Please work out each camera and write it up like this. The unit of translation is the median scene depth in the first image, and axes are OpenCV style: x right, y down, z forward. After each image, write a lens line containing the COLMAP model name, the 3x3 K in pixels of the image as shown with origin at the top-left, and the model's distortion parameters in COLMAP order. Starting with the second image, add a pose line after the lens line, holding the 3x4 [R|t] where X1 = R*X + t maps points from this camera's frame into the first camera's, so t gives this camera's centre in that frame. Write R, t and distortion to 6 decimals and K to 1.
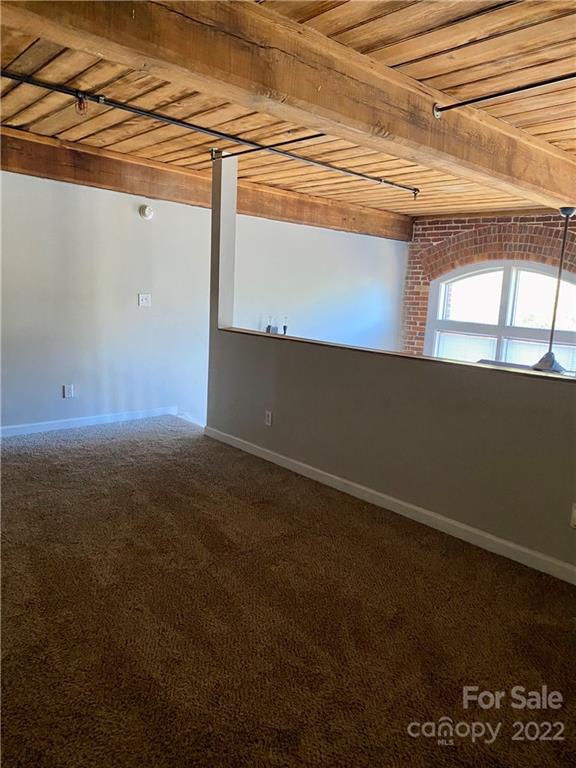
lens RADIAL K [[576.6, 0, 288.0], [0, 576.6, 384.0], [0, 0, 1]] dist [0.030715, -0.006083]
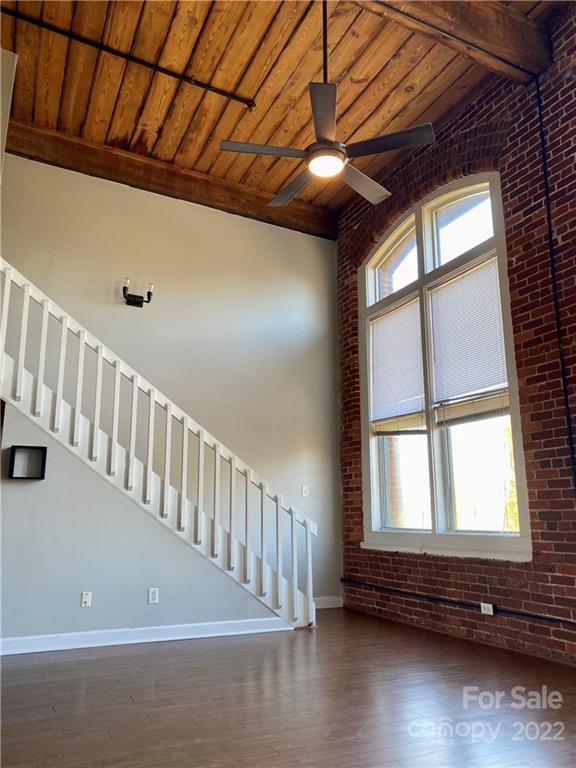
lens RADIAL K [[576.6, 0, 288.0], [0, 576.6, 384.0], [0, 0, 1]] dist [0.030715, -0.006083]
pose [[0.967083, -0.098618, -0.234573, 0.350925], [-0.002395, 0.918278, -0.395930, 0.335329], [0.254449, 0.383459, 0.887815, 0.301256]]
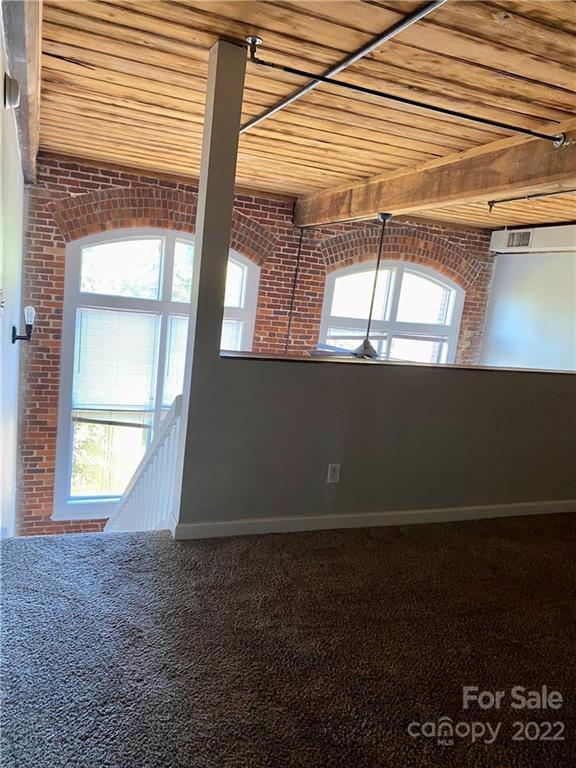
lens RADIAL K [[576.9, 0, 288.0], [0, 576.9, 384.0], [0, 0, 1]] dist [0.001683, -0.005374]
pose [[0.333614, -0.177217, 0.925903, -0.429150], [0.064882, 0.984159, 0.164989, -0.106154], [-0.940474, 0.005032, 0.339828, 0.488887]]
